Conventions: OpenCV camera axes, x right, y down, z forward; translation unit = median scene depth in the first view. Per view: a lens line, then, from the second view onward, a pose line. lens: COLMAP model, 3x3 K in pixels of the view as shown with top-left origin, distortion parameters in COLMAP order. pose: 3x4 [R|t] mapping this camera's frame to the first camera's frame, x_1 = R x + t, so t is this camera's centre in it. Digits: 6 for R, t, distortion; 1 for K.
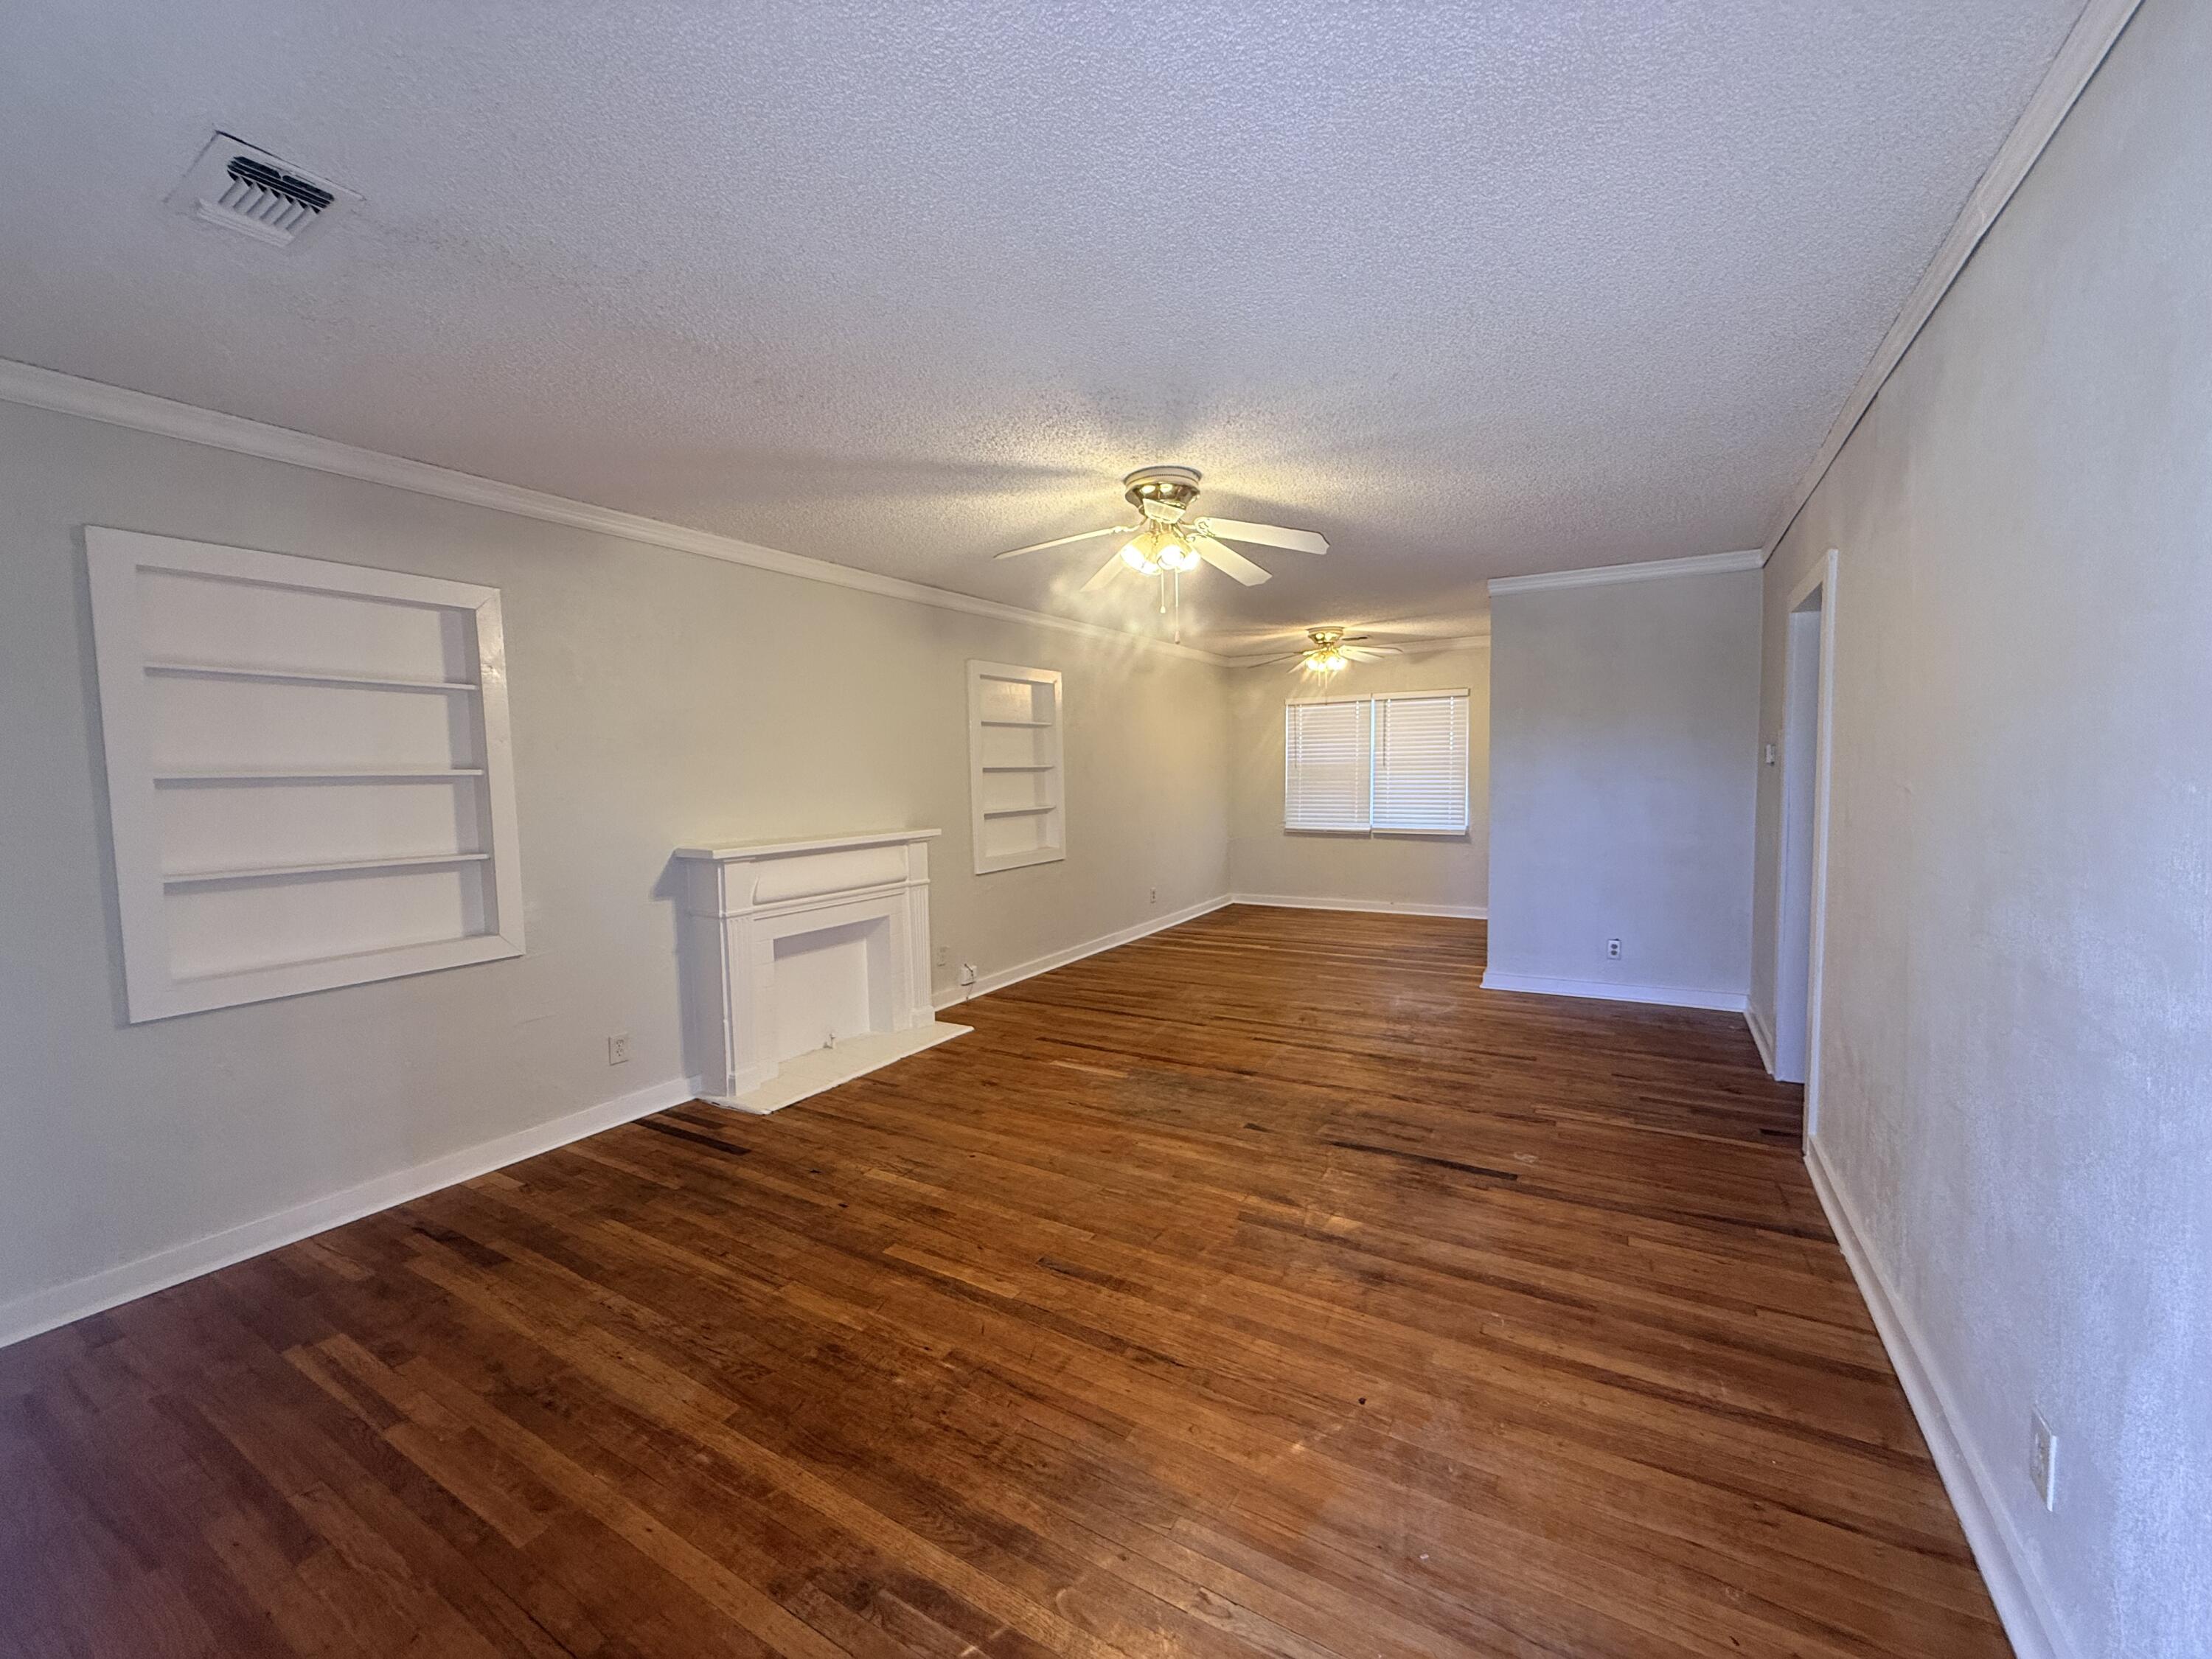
lens RADIAL K [[887.1, 0, 1106.0], [0, 887.1, 829.5], [0, 0, 1]] dist [0.000357, -0.000078]
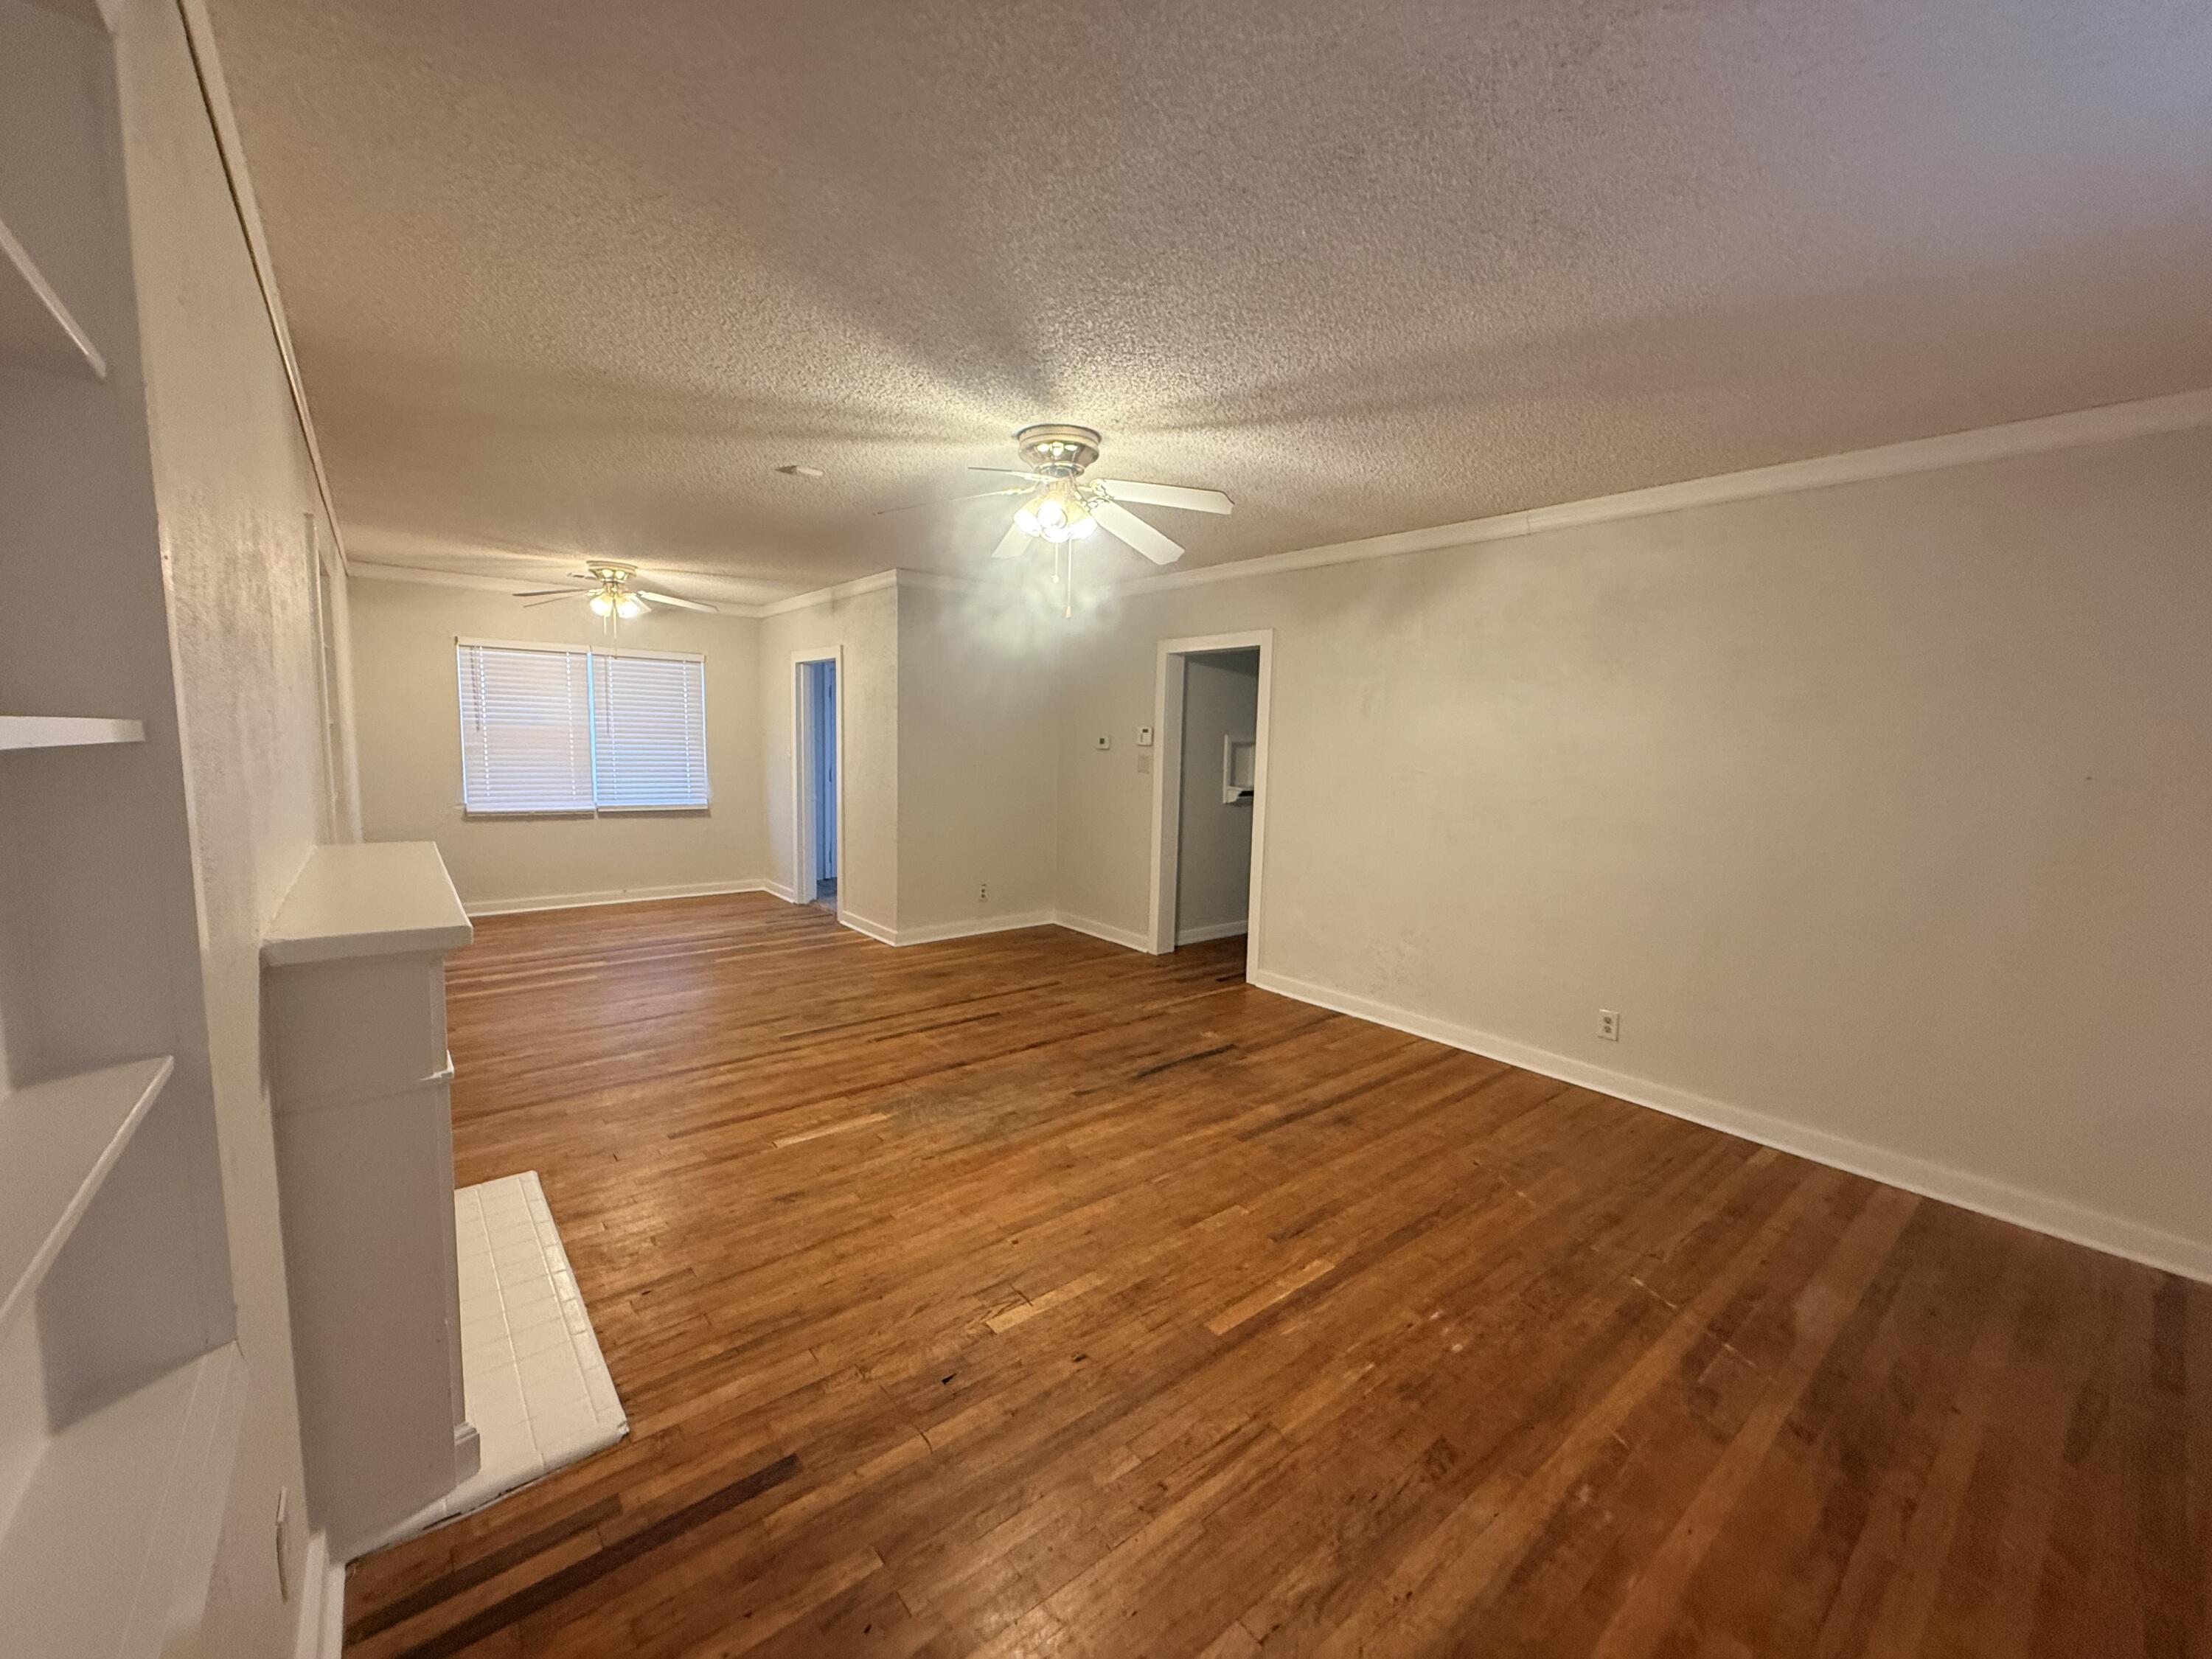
lens RADIAL K [[879.9, 0, 1106.0], [0, 879.9, 829.5], [0, 0, 1]] dist [-0.000882, 0.000189]
pose [[0.339801, -0.070694, 0.937837, -0.754725], [0.031986, 0.997463, 0.063600, -0.040200], [-0.939953, 0.008386, 0.341200, 0.595864]]
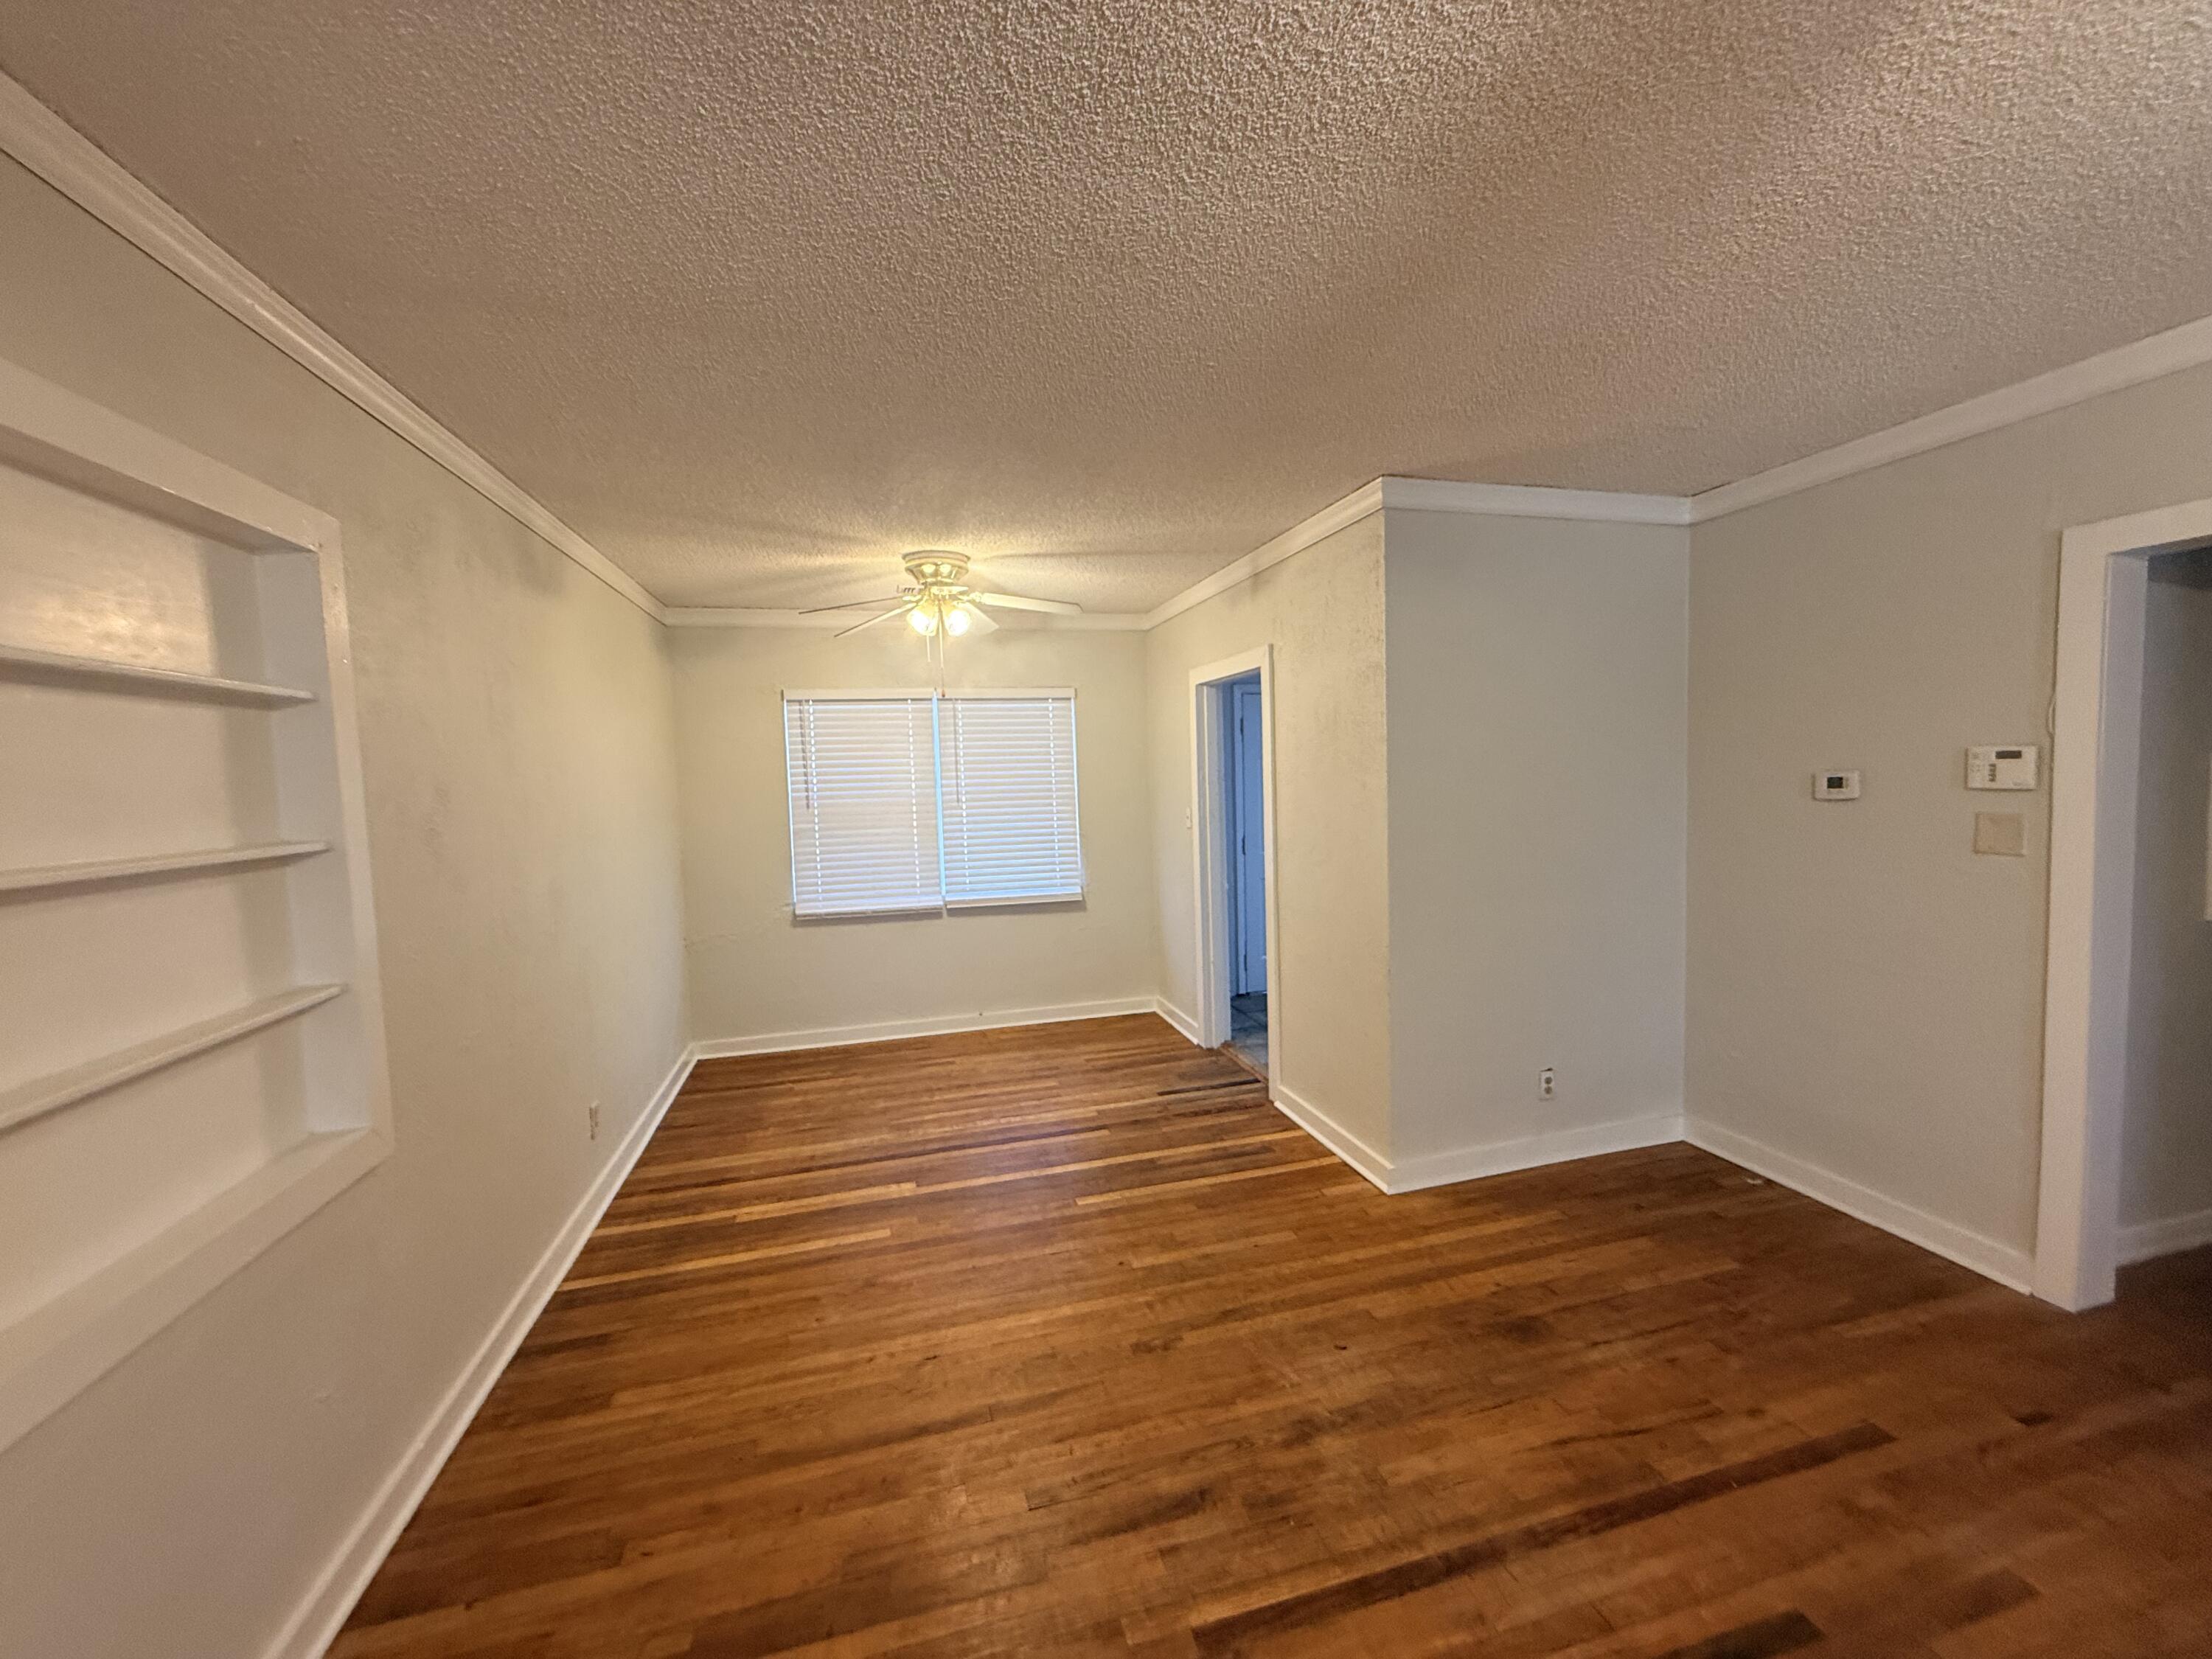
lens RADIAL K [[879.9, 0, 1106.0], [0, 879.9, 829.5], [0, 0, 1]] dist [-0.000882, 0.000189]
pose [[0.698723, -0.049645, 0.713668, -0.150301], [0.067367, 0.997722, 0.003448, -0.109227], [-0.712214, 0.045668, 0.700476, 1.109849]]
